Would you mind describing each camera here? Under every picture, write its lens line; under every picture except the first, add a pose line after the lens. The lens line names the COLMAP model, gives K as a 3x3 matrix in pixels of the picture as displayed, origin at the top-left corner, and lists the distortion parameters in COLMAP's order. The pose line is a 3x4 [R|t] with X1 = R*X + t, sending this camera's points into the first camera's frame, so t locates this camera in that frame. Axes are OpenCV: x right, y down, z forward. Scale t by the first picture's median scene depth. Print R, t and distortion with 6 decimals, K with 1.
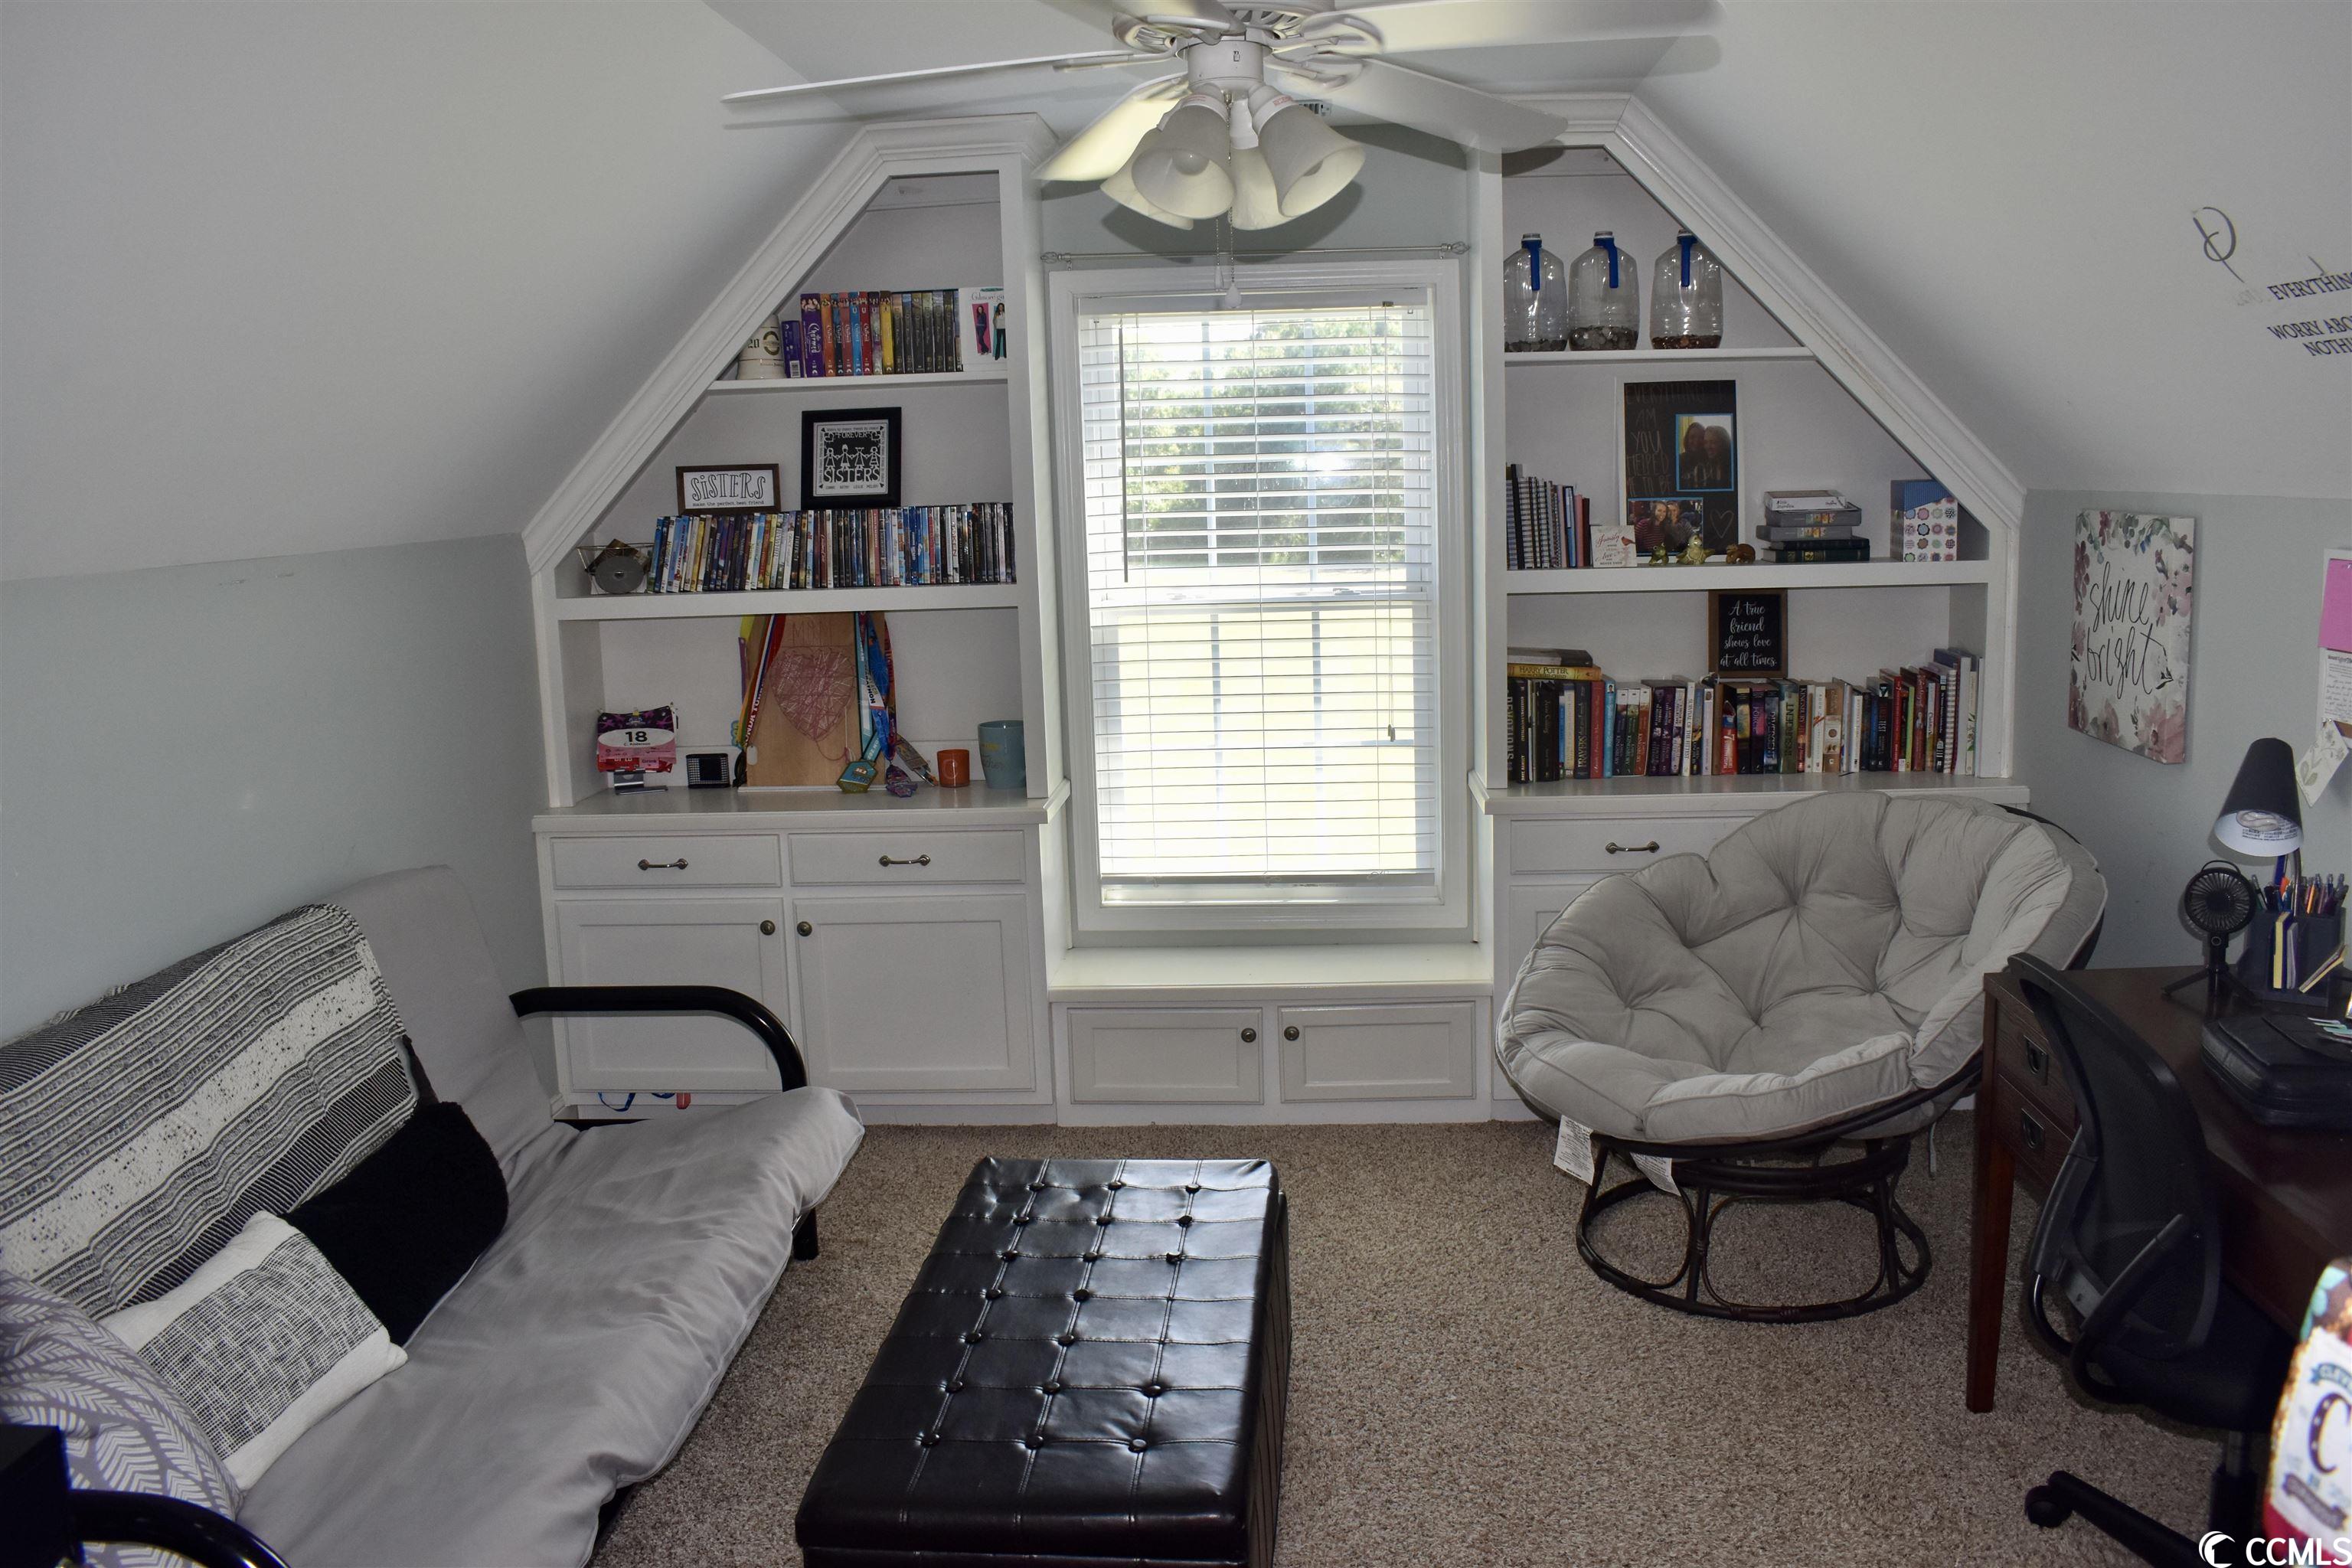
lens RADIAL K [[1888.4, 0, 1184.3], [0, 1888.4, 800.5], [0, 0, 1]] dist [-0.096930, 0.016007]
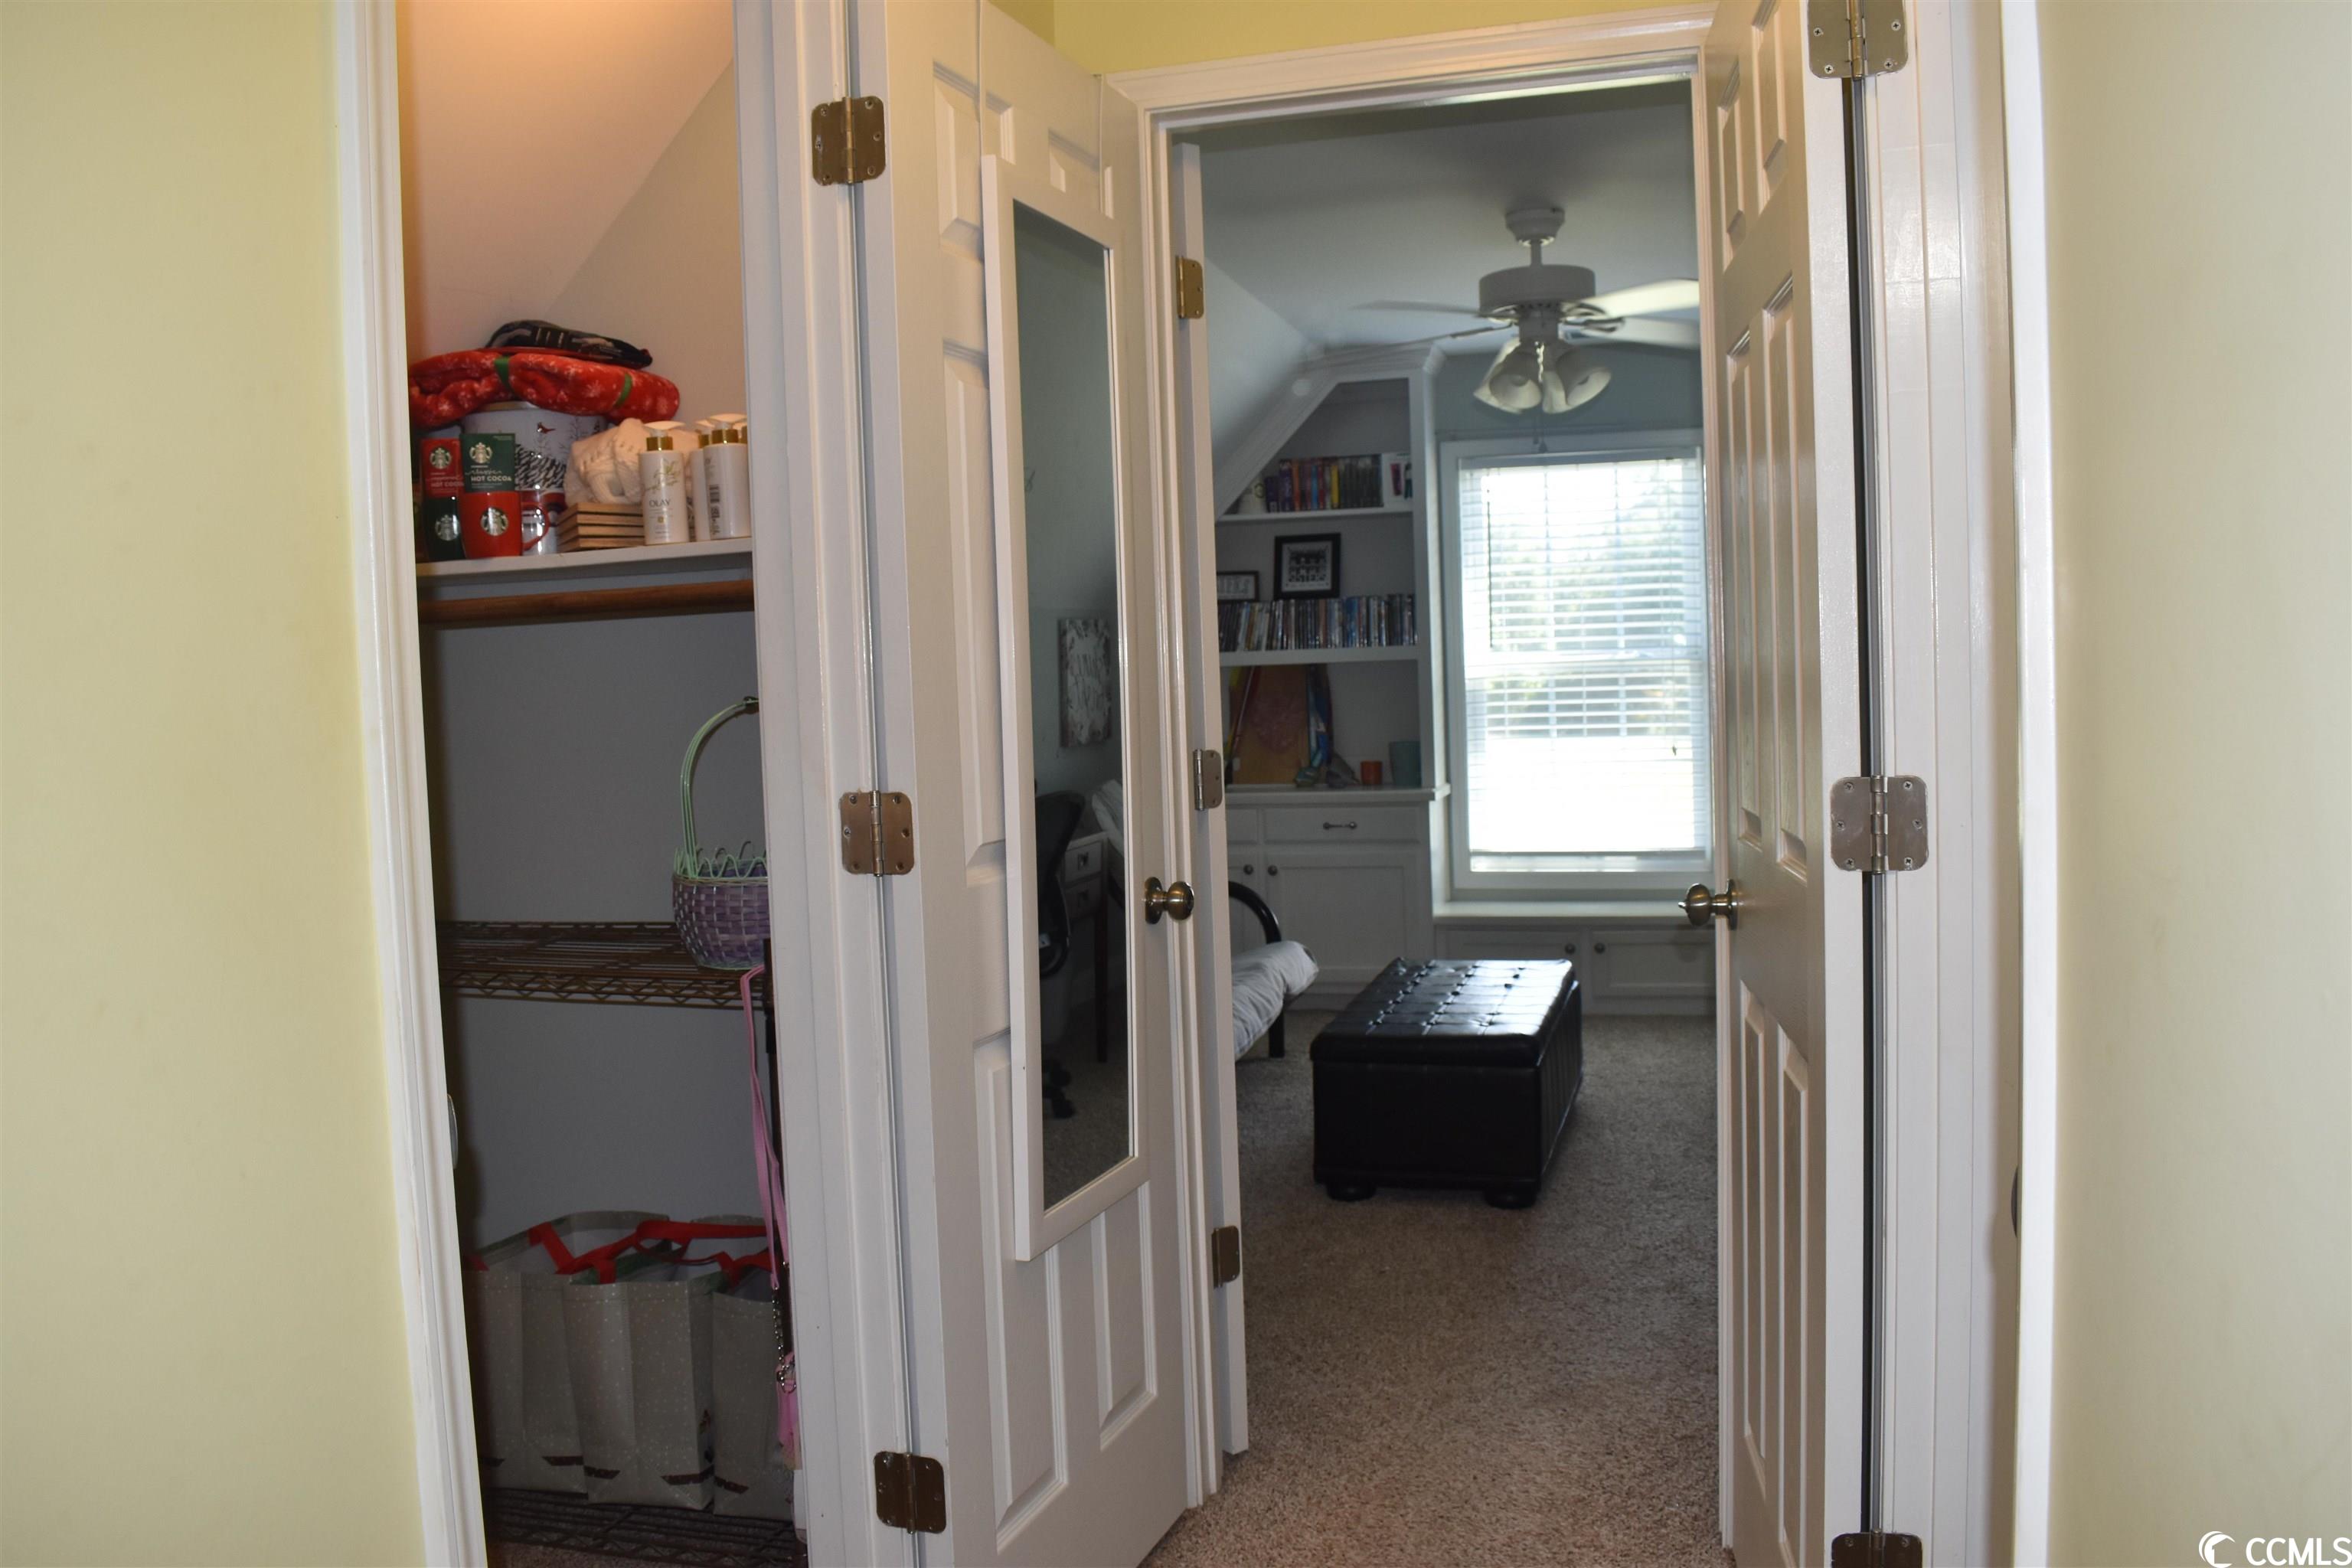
lens RADIAL K [[1888.4, 0, 1160.9], [0, 1888.4, 780.1], [0, 0, 1]] dist [-0.096930, 0.016007]
pose [[0.977980, 0.008263, -0.208533, 0.025977], [-0.029819, 0.994496, -0.100439, 0.147958], [0.206556, 0.104446, 0.972844, -0.494106]]
